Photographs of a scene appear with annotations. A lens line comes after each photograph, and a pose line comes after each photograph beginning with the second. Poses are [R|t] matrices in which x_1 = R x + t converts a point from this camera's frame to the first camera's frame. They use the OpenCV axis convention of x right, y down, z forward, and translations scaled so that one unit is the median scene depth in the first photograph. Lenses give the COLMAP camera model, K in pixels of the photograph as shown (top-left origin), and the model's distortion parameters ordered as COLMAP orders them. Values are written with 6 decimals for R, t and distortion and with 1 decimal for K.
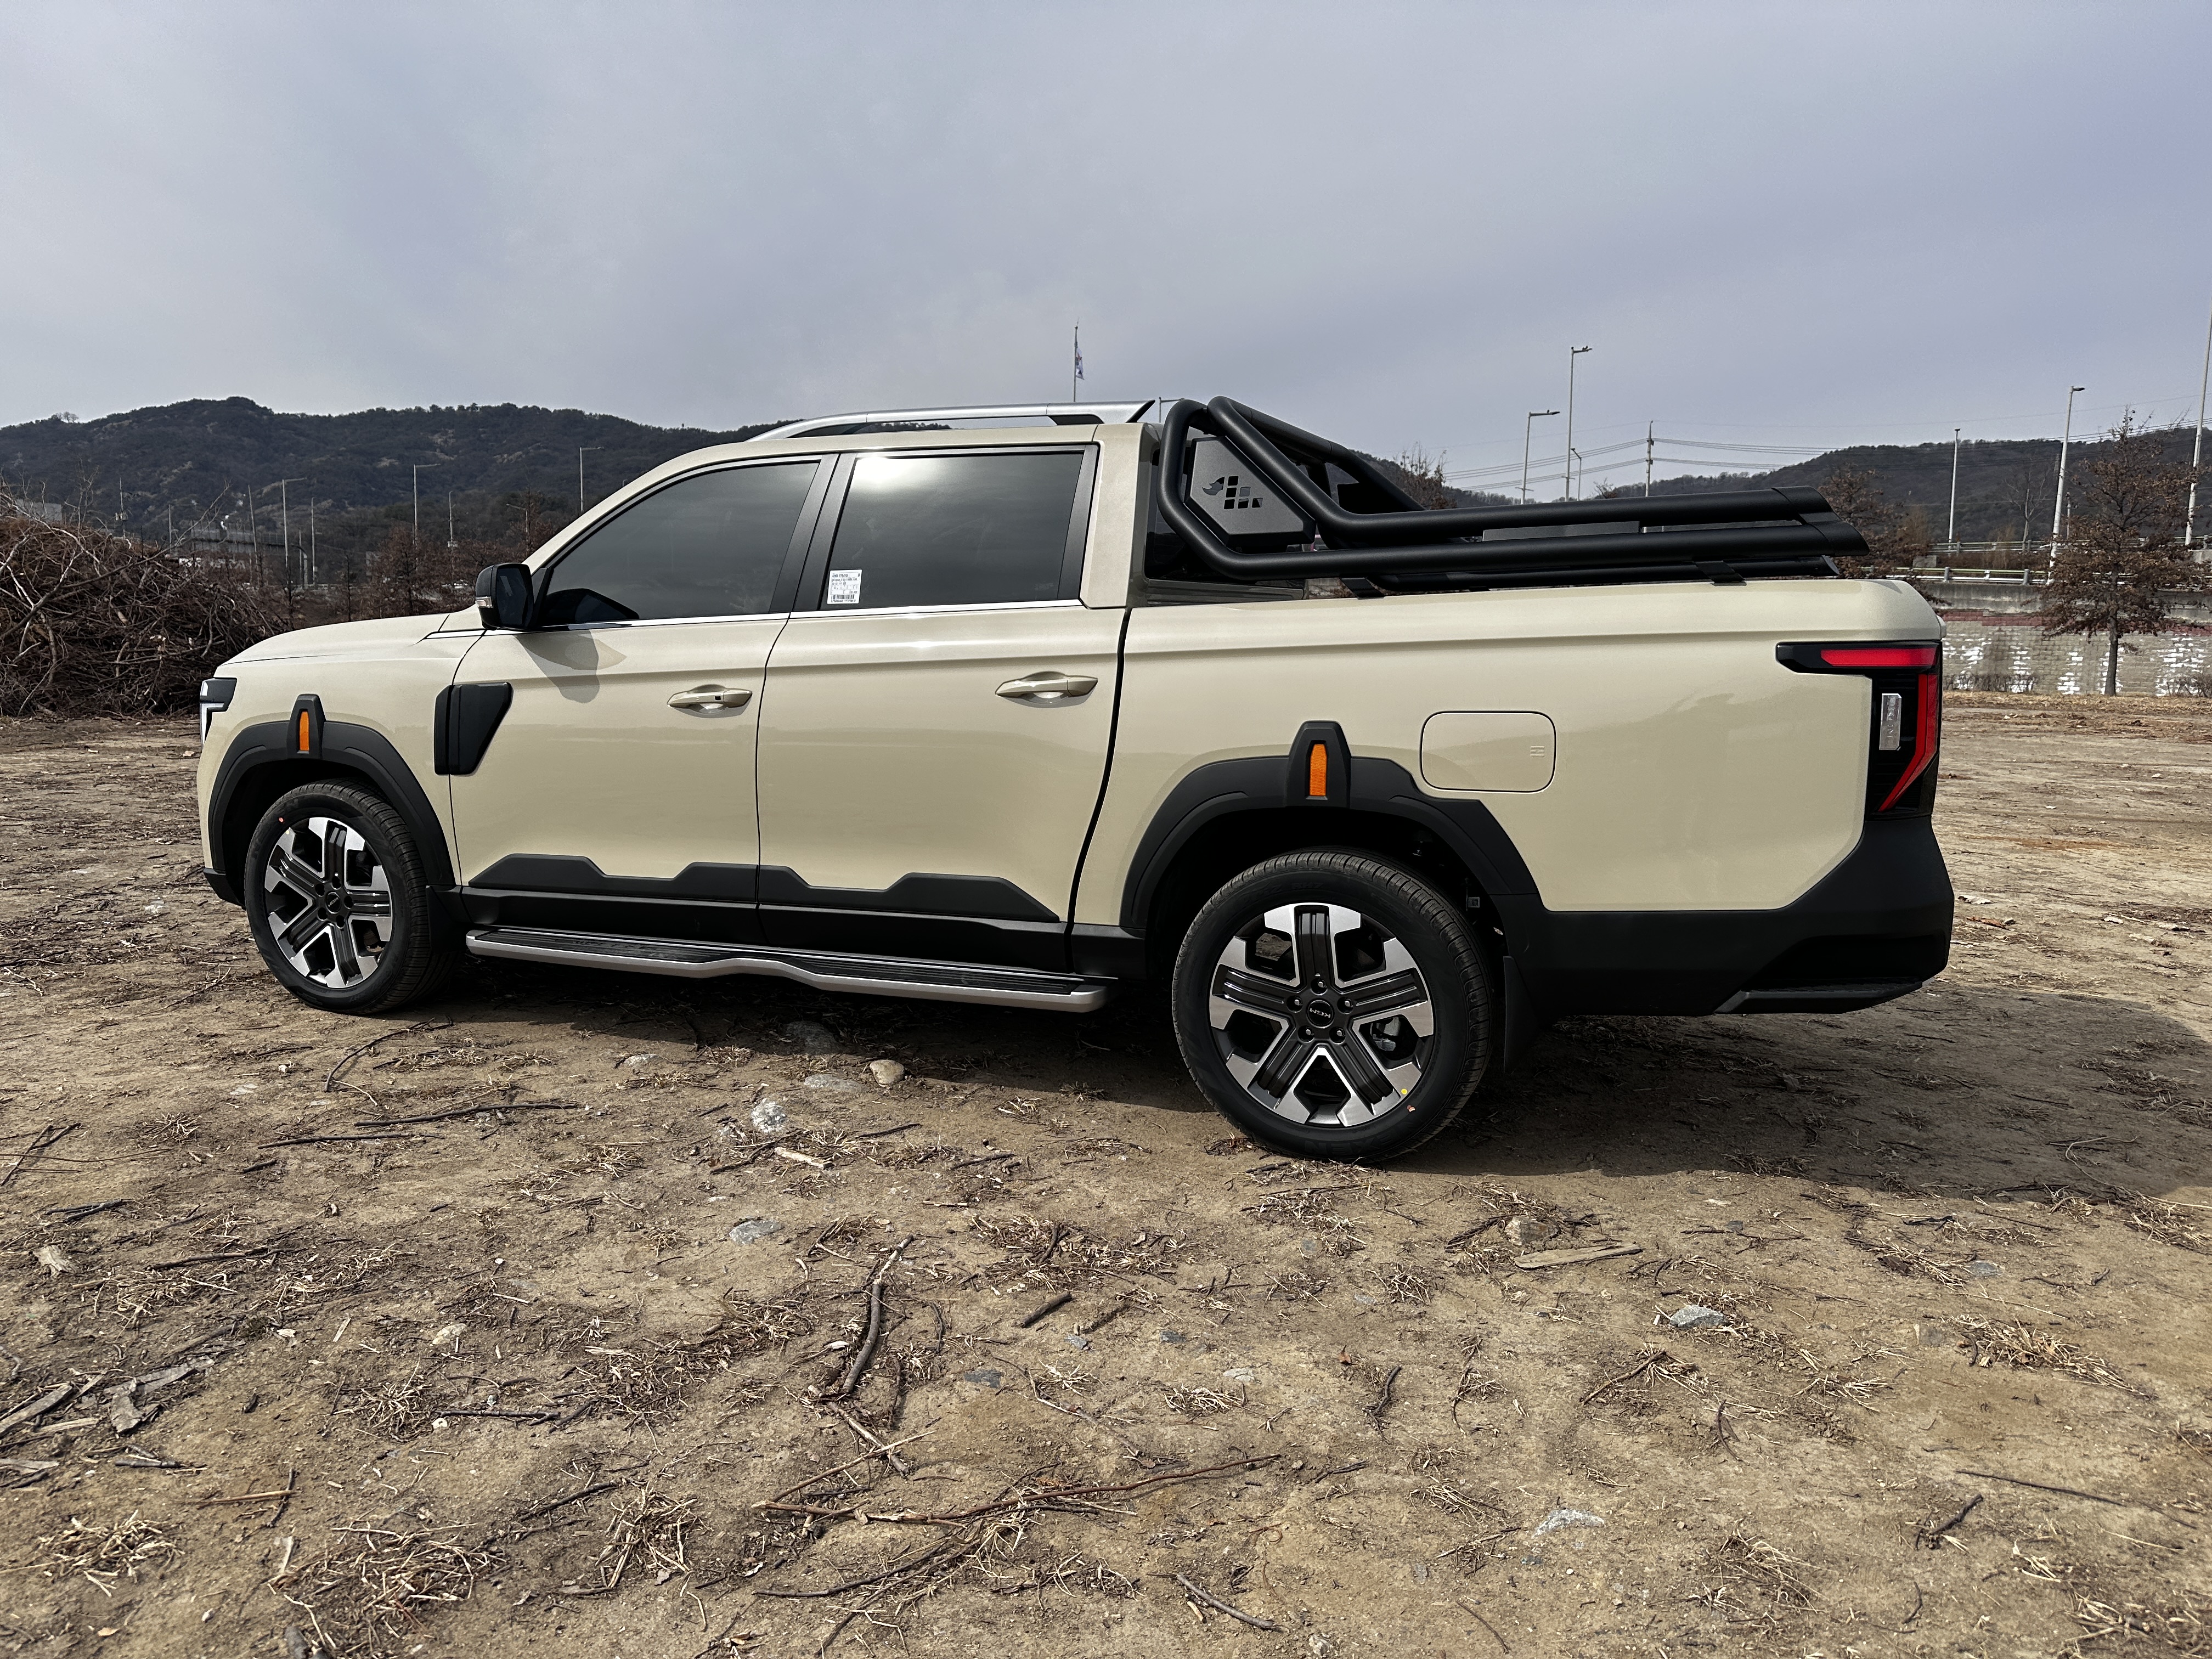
lens RADIAL K [[1550.9, 0, 1123.4], [0, 1550.9, 819.0], [0, 0, 1]] dist [0.044985, -0.055856]
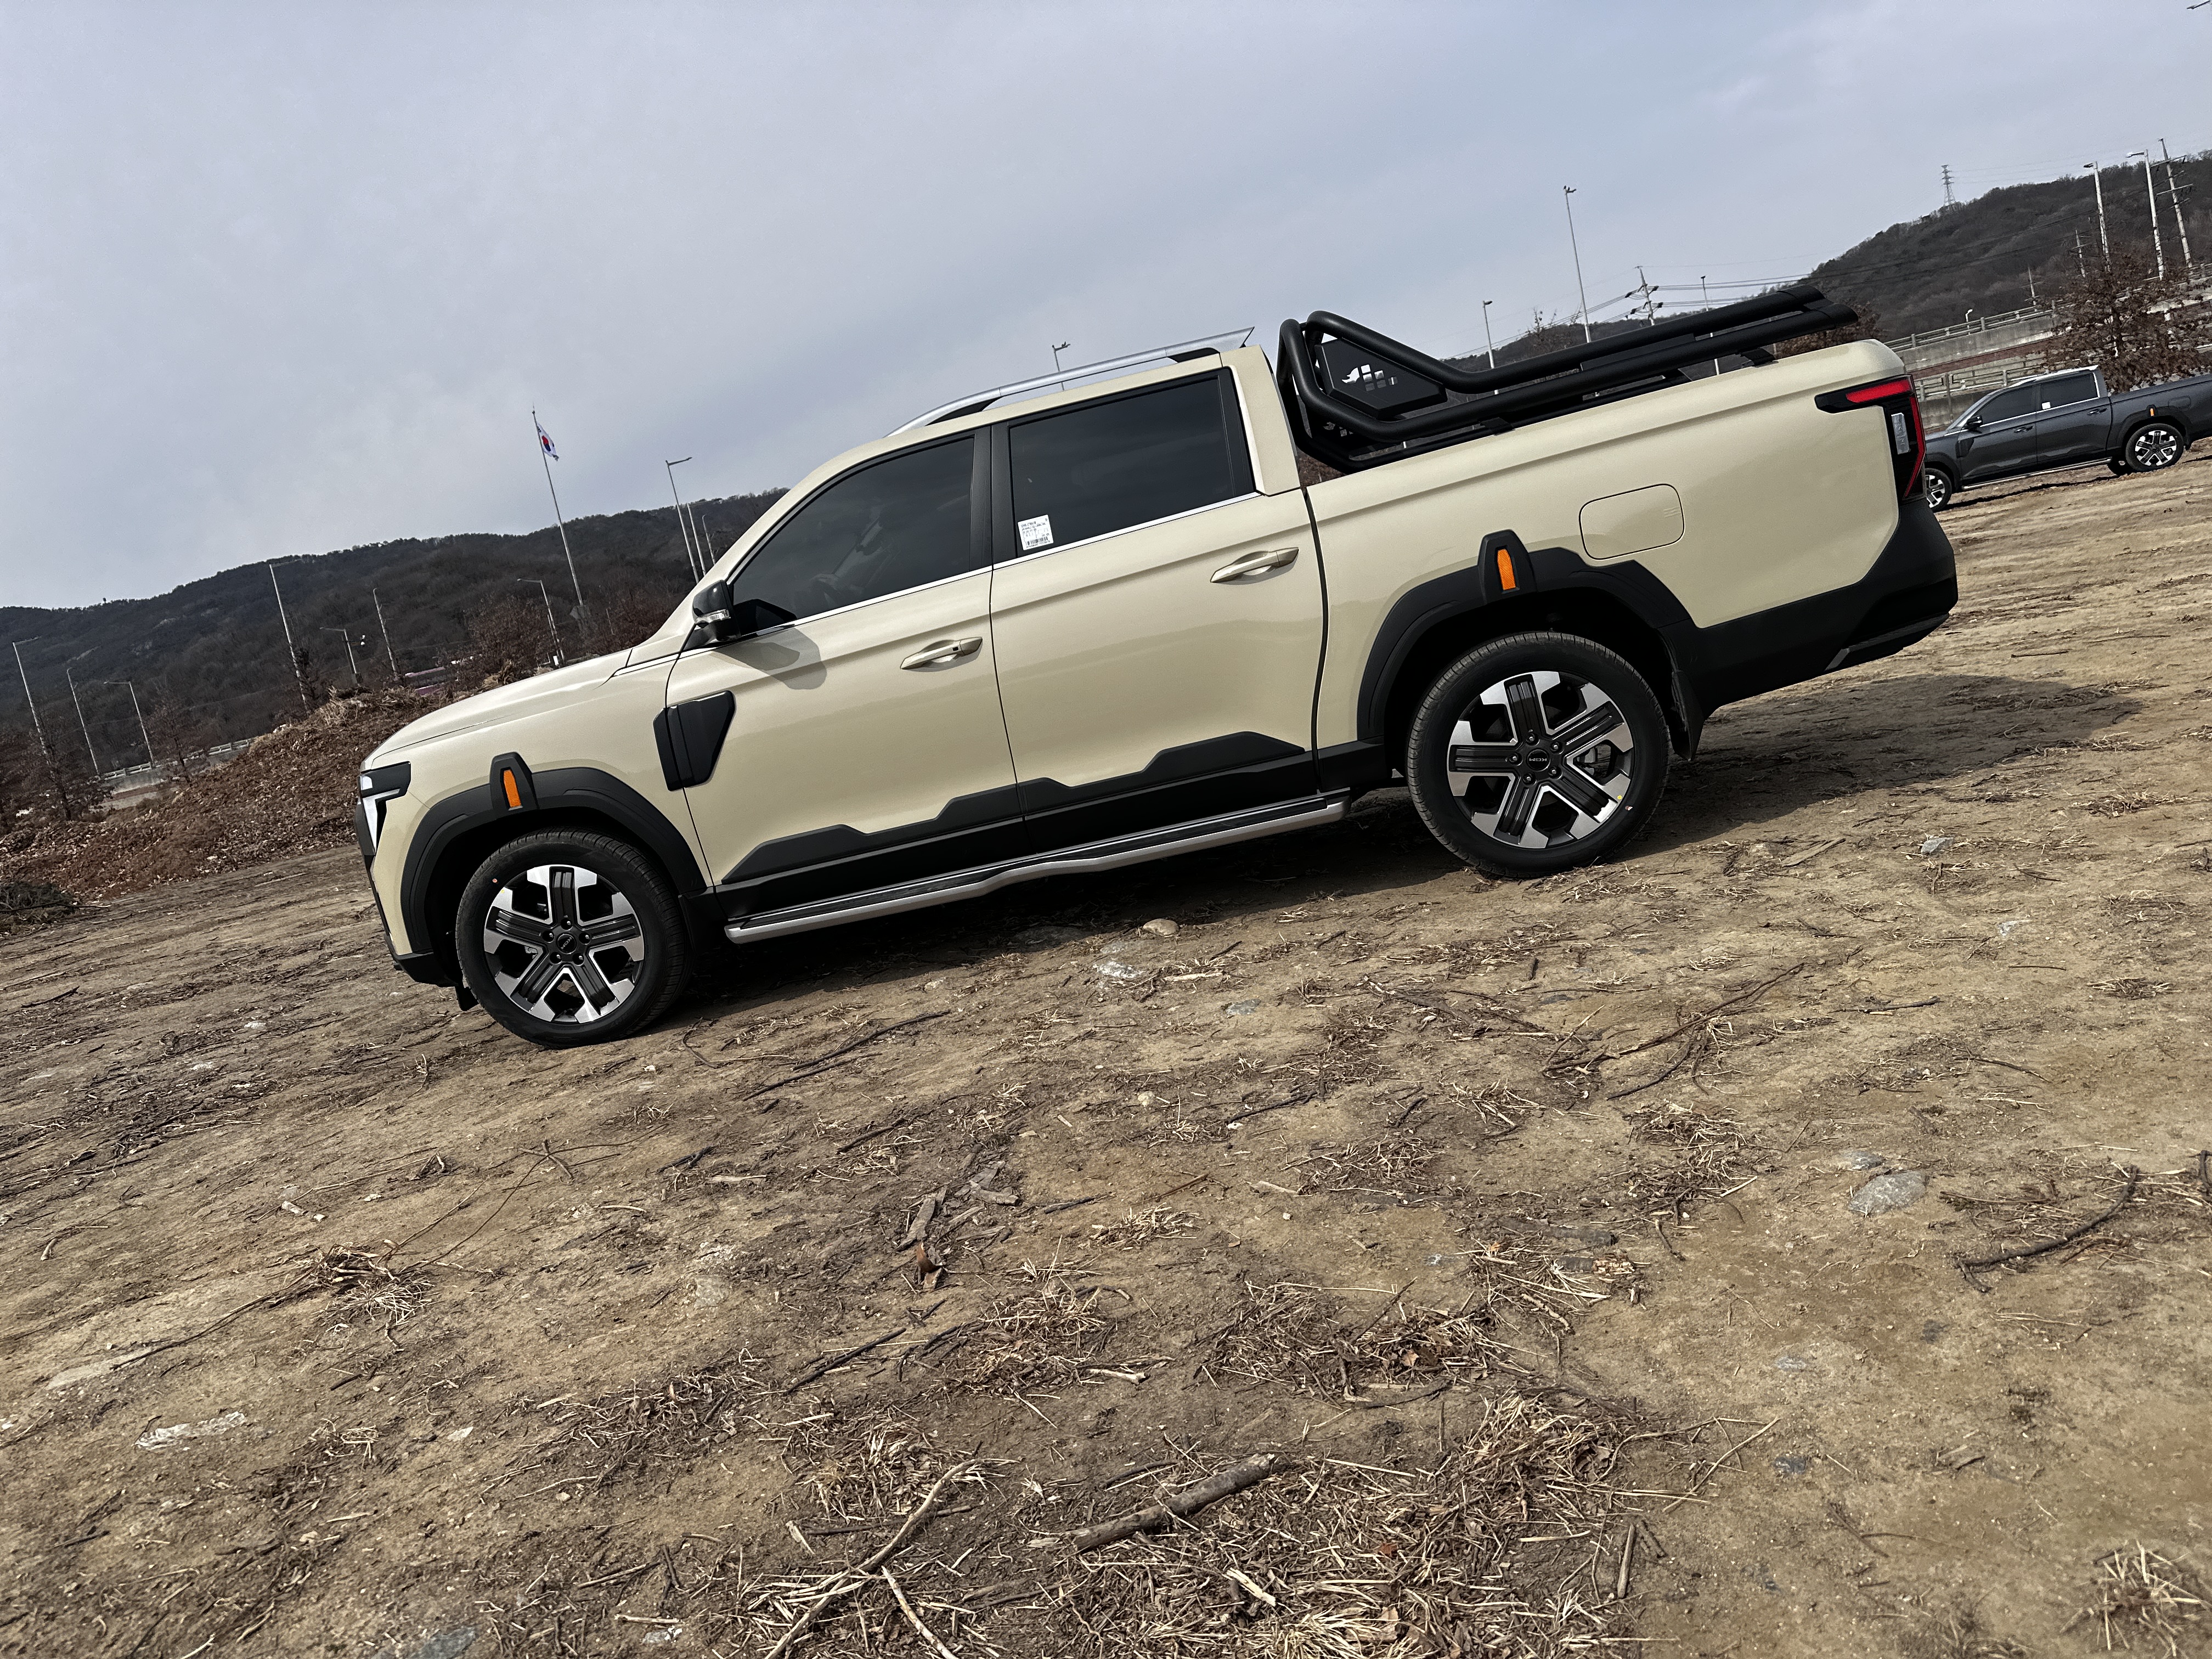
lens RADIAL K [[1550.9, 0, 1101.5], [0, 1550.9, 815.4], [0, 0, 1]] dist [0.044985, -0.055856]
pose [[0.936728, -0.246132, 0.248918, -0.528995], [0.251465, 0.967808, 0.010663, 0.064056], [-0.243529, 0.052606, 0.968466, -0.153434]]
